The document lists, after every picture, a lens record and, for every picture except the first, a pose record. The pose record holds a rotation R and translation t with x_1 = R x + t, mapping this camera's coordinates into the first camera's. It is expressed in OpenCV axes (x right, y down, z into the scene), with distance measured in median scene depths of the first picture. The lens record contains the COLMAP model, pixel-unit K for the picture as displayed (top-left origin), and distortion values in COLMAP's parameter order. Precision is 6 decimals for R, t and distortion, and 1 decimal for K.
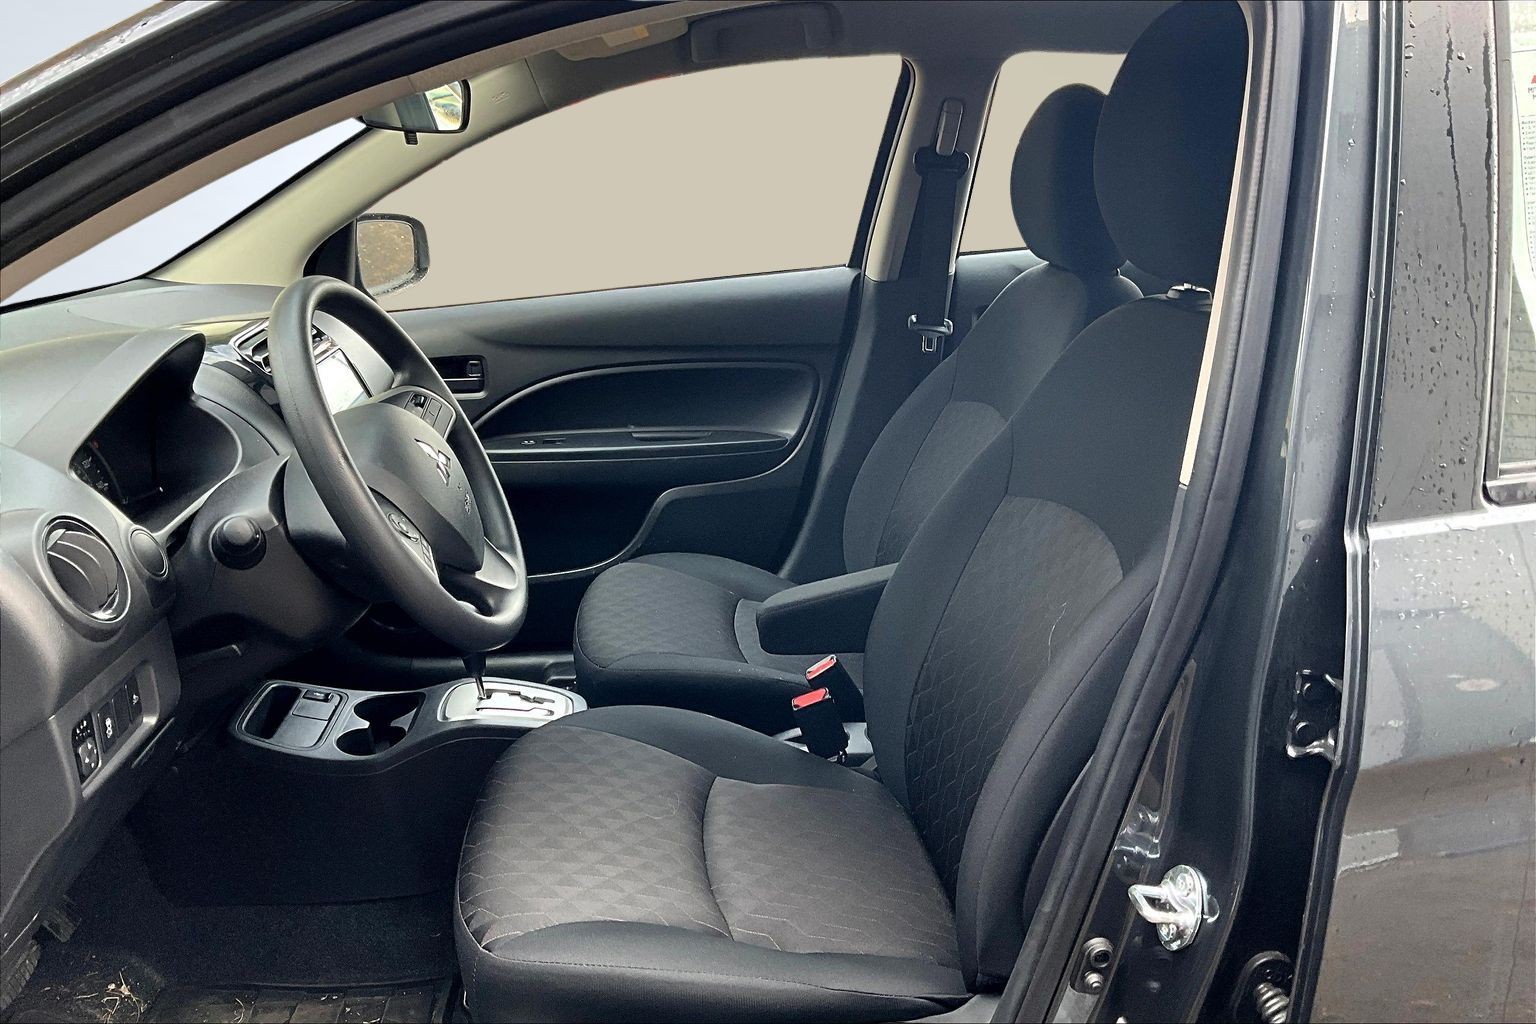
lens RADIAL K [[1269.5, 0, 761.9], [0, 1269.5, 512.0], [0, 0, 1]] dist [0.134377, -0.300647]
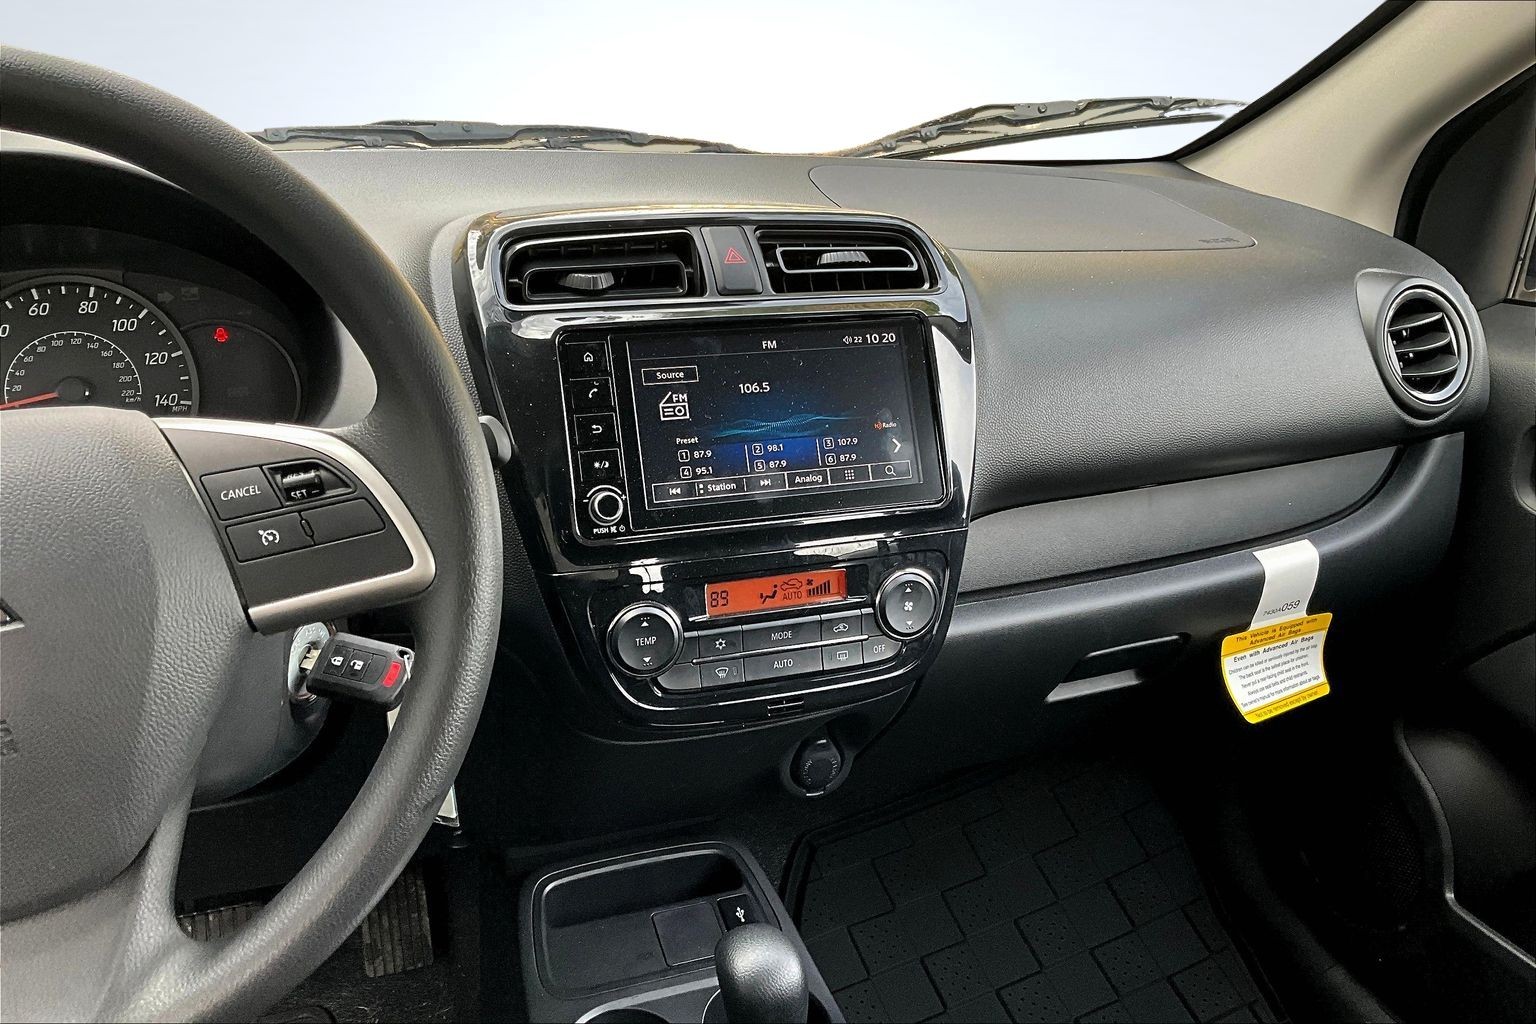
lens RADIAL K [[1269.5, 0, 761.9], [0, 1269.5, 512.0], [0, 0, 1]] dist [0.134377, -0.300647]
pose [[0.274081, 0.354896, -0.893828, 0.063210], [-0.311740, 0.912020, 0.266528, -0.125089], [0.909779, 0.205592, 0.360603, 0.600049]]
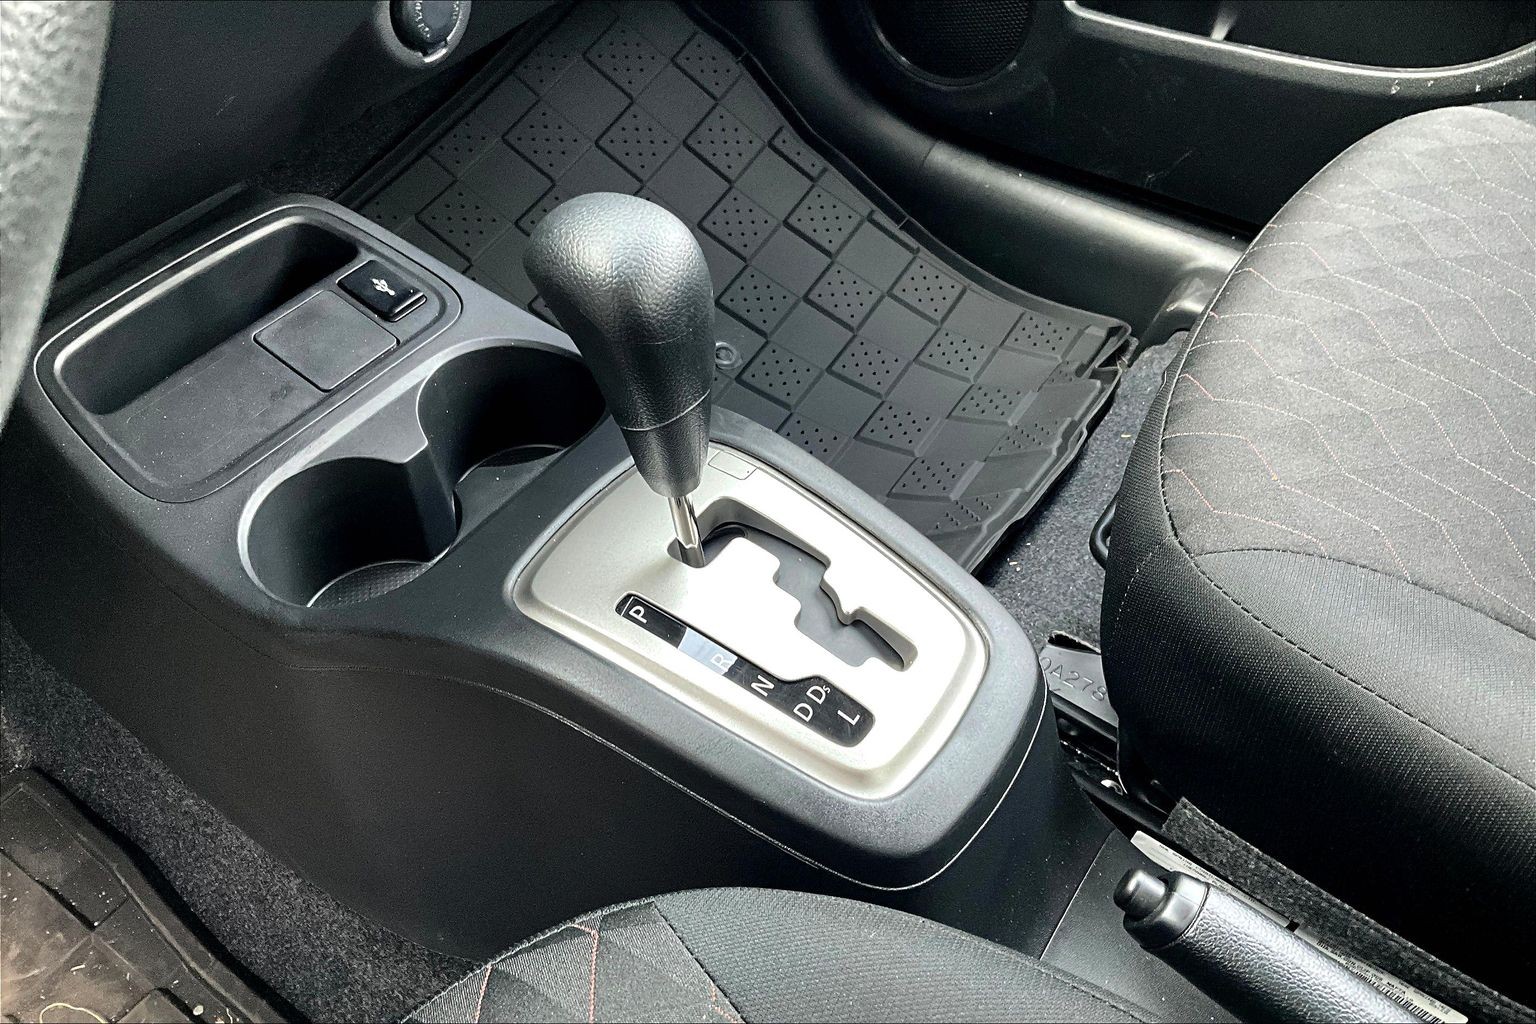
lens RADIAL K [[1269.5, 0, 761.9], [0, 1269.5, 512.0], [0, 0, 1]] dist [0.134377, -0.300647]
pose [[0.784873, 0.455867, -0.419713, -0.067366], [-0.198289, 0.826489, 0.526876, -0.011499], [0.587073, -0.330306, 0.739082, 0.602289]]
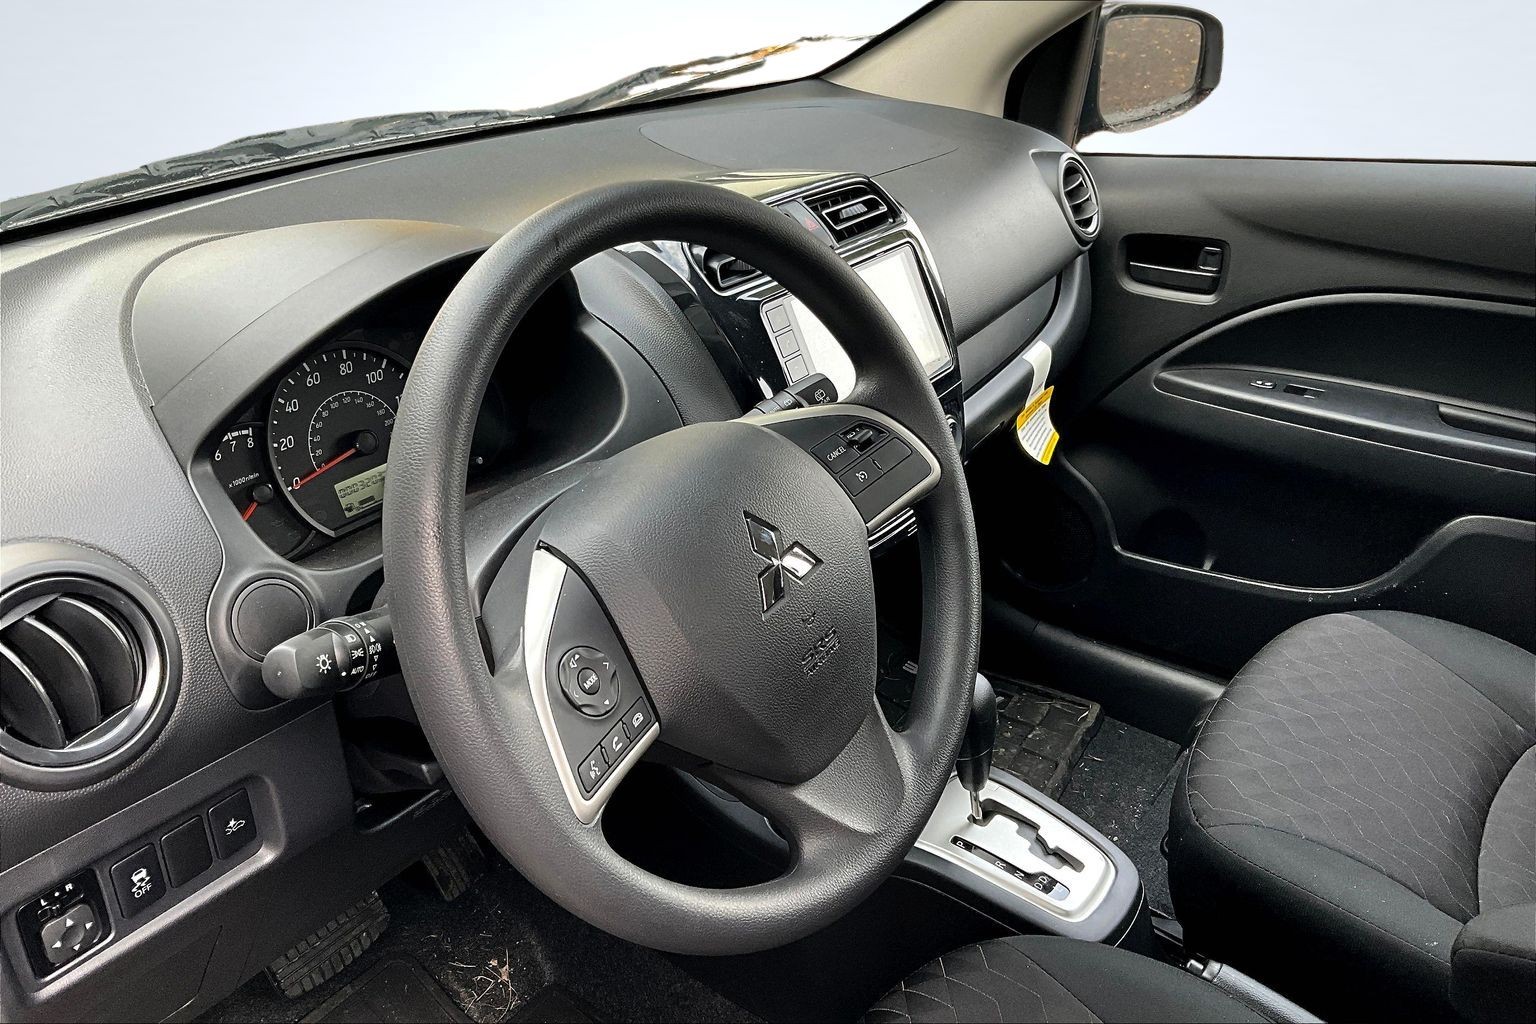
lens RADIAL K [[1269.5, 0, 761.9], [0, 1269.5, 512.0], [0, 0, 1]] dist [0.134377, -0.300647]
pose [[0.763696, 0.289997, -0.576776, 0.020222], [-0.185696, 0.954348, 0.233960, -0.100541], [0.618293, -0.071569, 0.782683, 0.329000]]
